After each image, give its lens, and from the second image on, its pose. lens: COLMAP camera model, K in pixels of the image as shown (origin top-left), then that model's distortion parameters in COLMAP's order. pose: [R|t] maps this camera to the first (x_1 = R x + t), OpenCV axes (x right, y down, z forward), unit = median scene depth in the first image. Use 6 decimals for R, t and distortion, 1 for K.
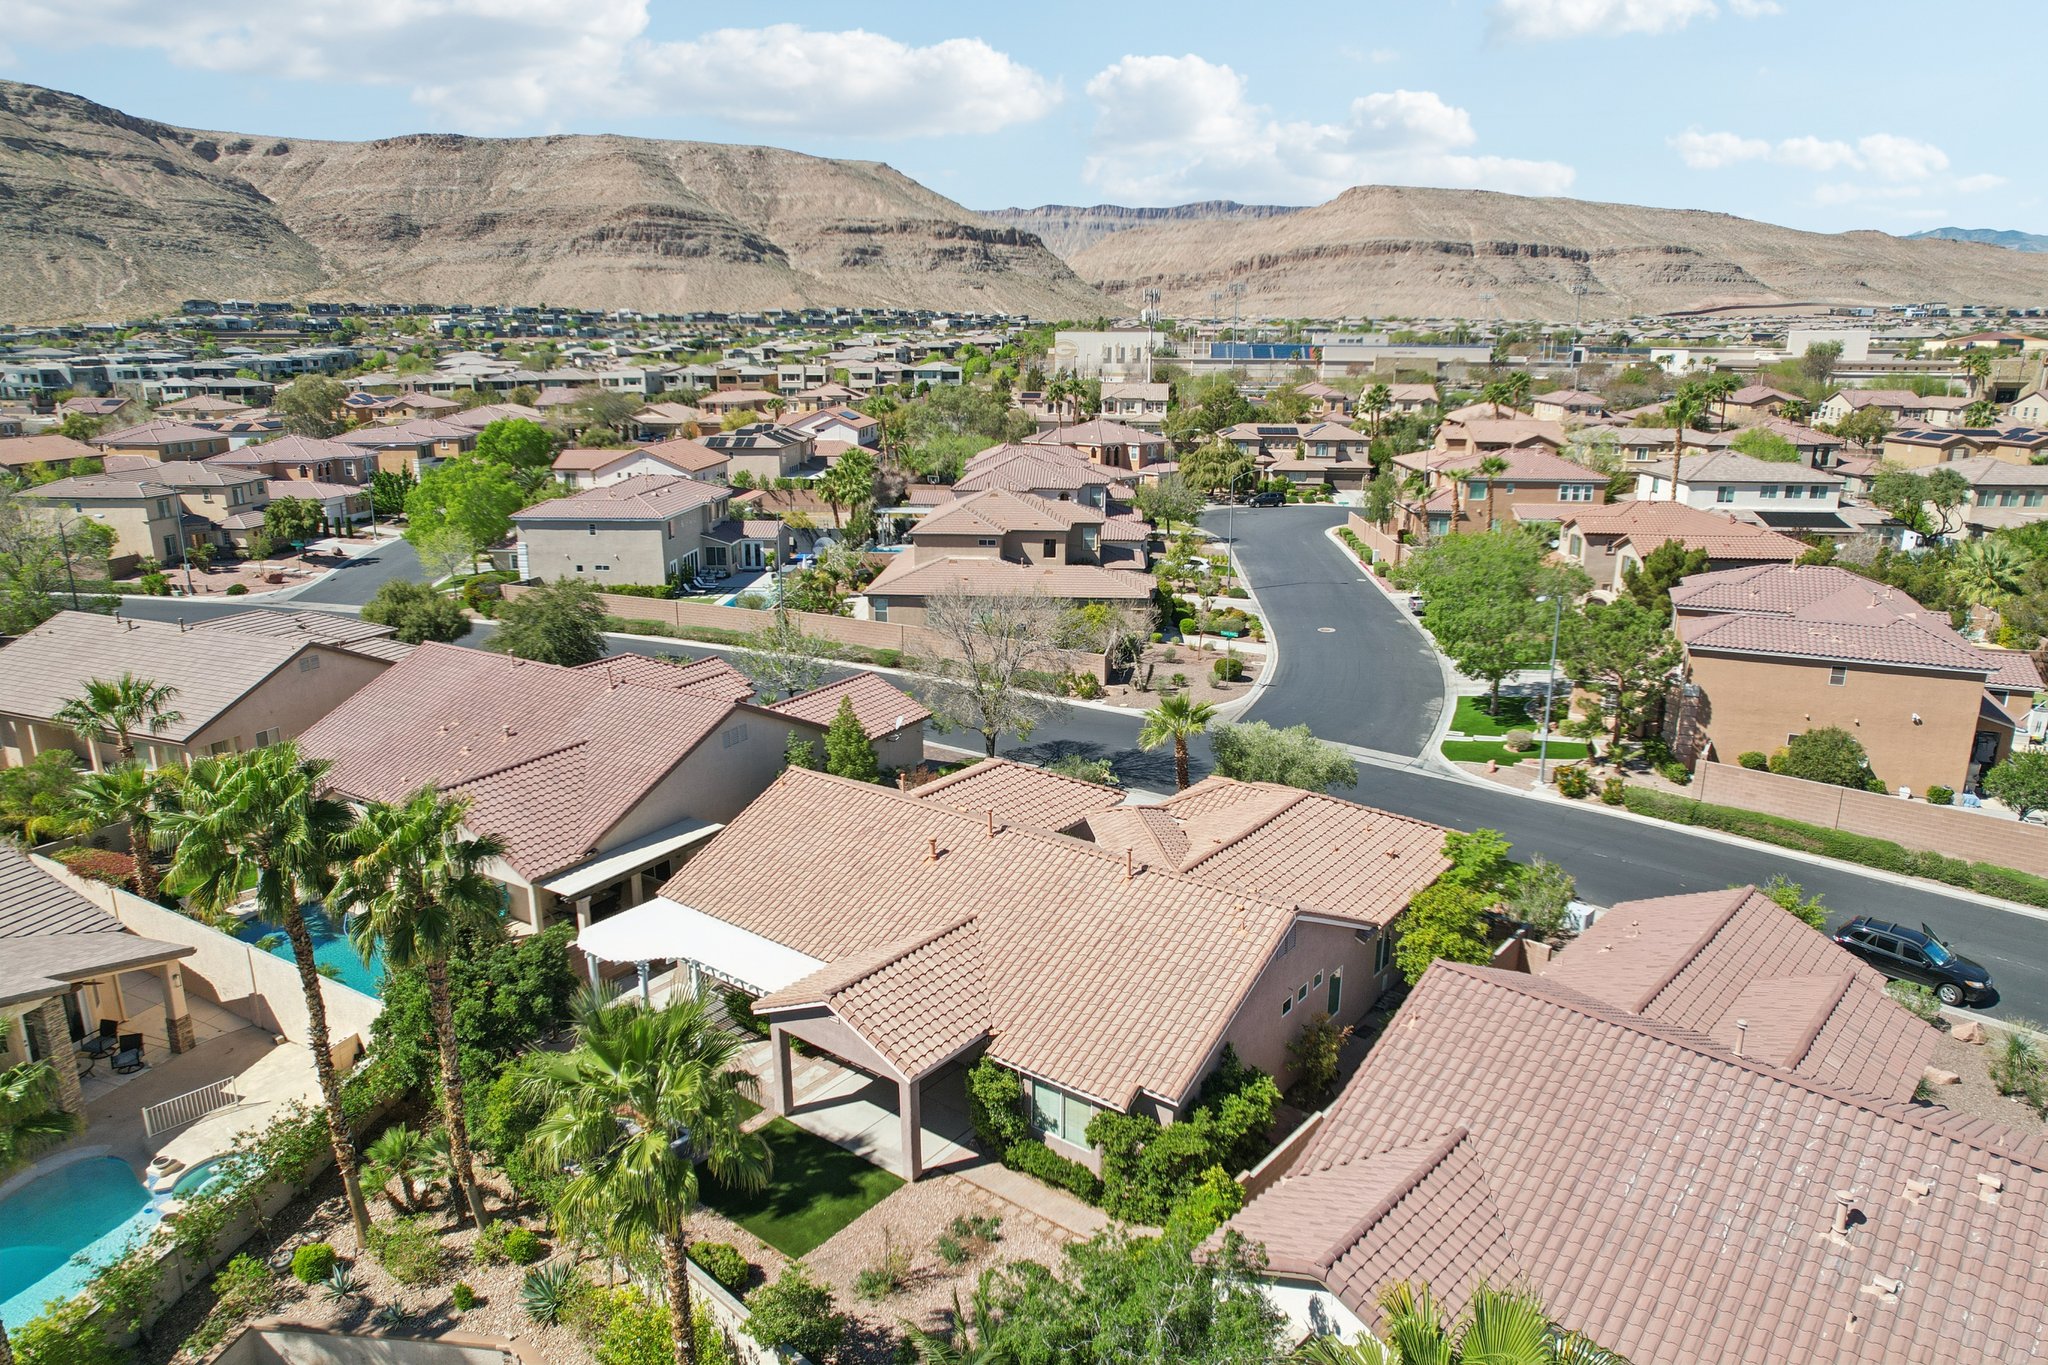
lens RADIAL K [[1315.1, 0, 1039.3], [0, 1315.1, 697.4], [0, 0, 1]] dist [-0.068533, 0.060147]
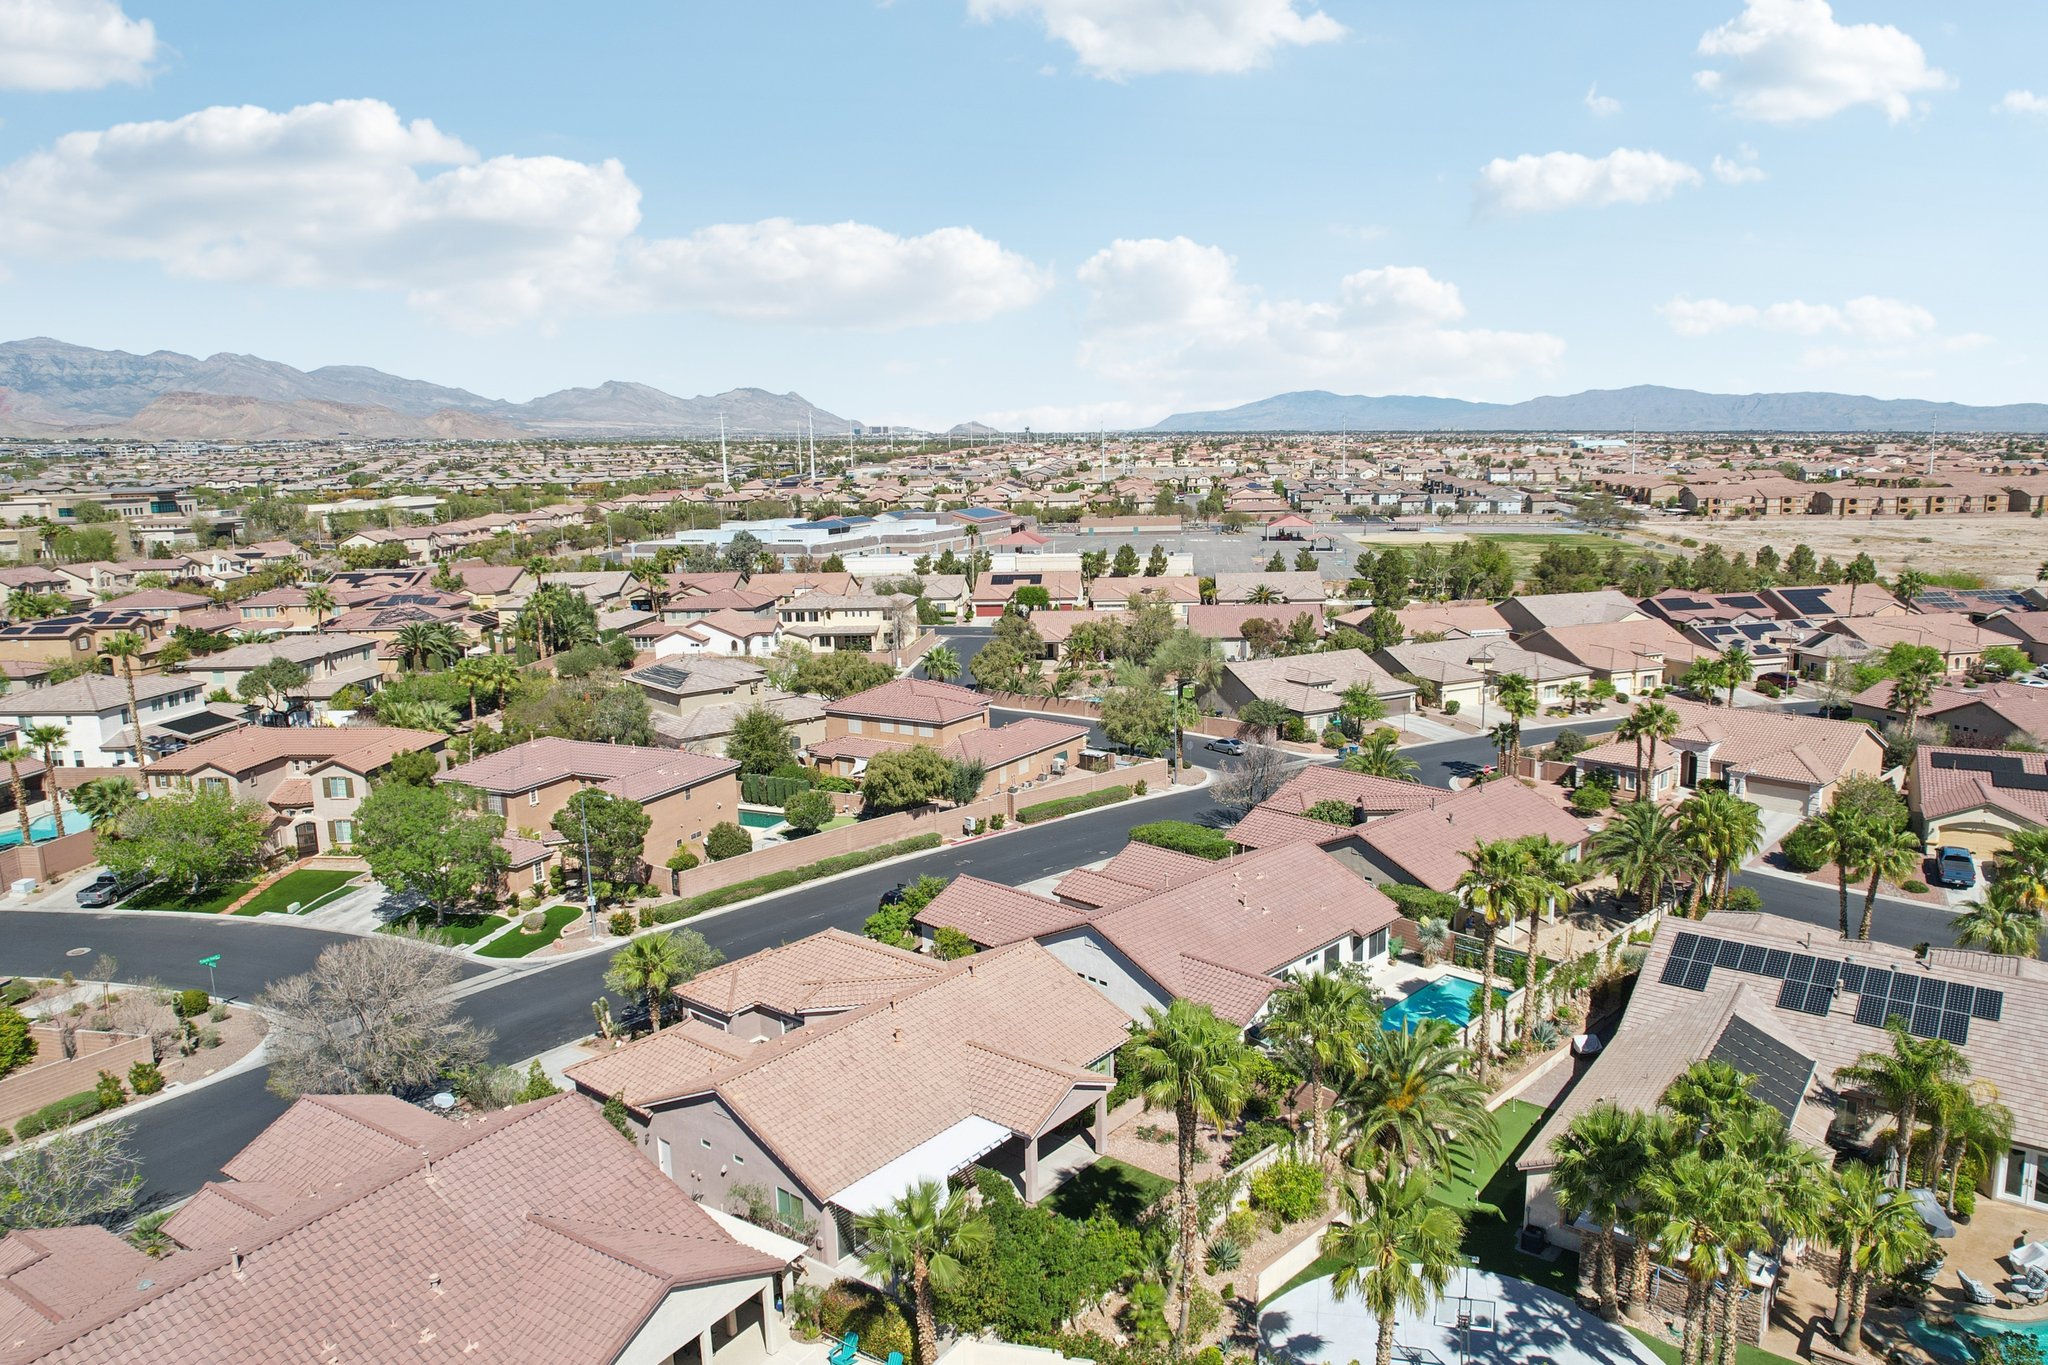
lens RADIAL K [[1357.3, 0, 1050.6], [0, 1357.3, 675.1], [0, 0, 1]] dist [-0.062324, 0.047429]
pose [[0.018197, -0.170141, 0.985252, -0.445219], [0.283357, 0.945891, 0.158110, -0.133451], [-0.958842, 0.276301, 0.065423, 0.201759]]
